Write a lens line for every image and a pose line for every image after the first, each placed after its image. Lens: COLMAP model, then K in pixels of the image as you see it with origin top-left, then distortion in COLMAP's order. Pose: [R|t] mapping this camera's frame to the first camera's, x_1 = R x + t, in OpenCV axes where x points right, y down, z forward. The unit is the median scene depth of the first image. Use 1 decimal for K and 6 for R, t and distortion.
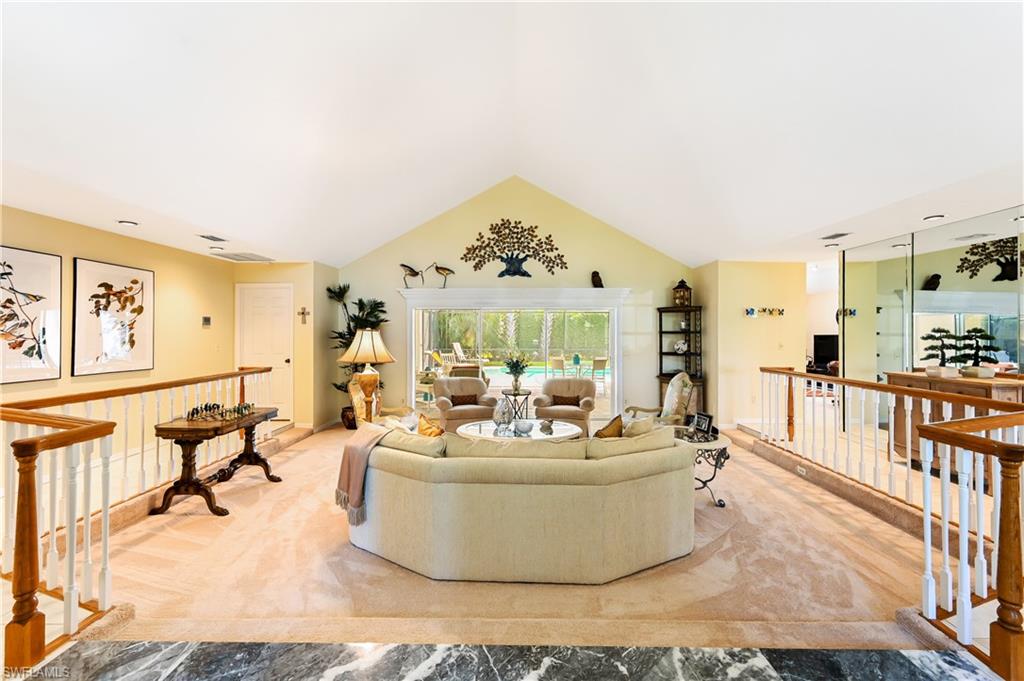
lens RADIAL K [[408.8, 0, 534.7], [0, 408.8, 329.8], [0, 0, 1]] dist [0.000494, 0.000779]
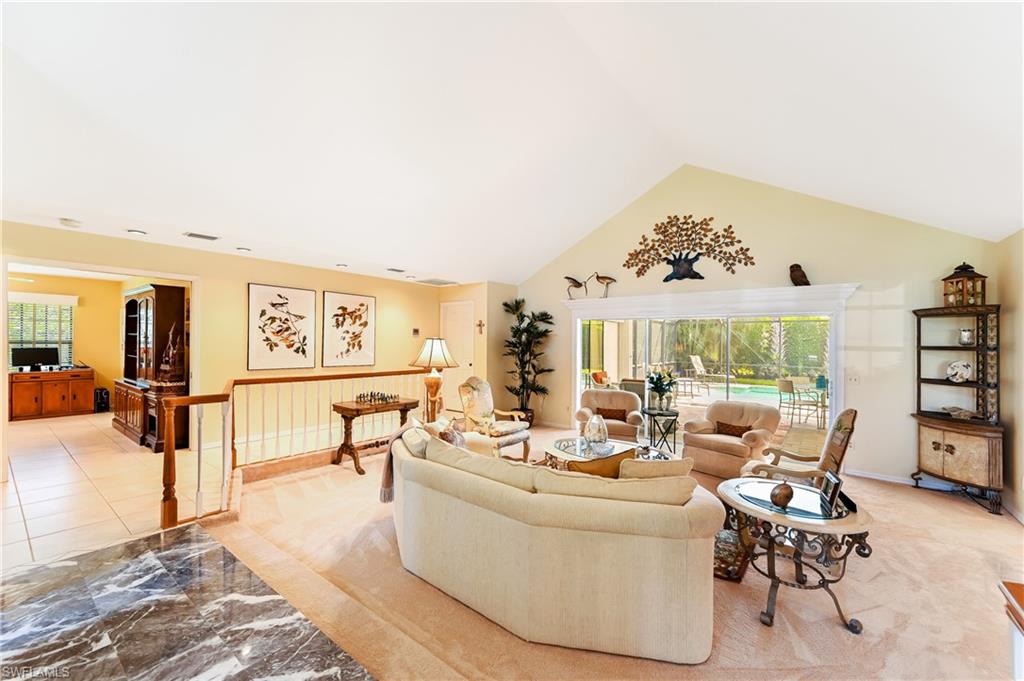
lens RADIAL K [[408.8, 0, 511.0], [0, 408.8, 338.2], [0, 0, 1]] dist [0.000494, 0.000779]
pose [[0.798891, 0.006492, -0.601441, 0.192941], [-0.010740, 0.999936, -0.003472, 0.000648], [0.601380, 0.009233, 0.798910, 0.091777]]
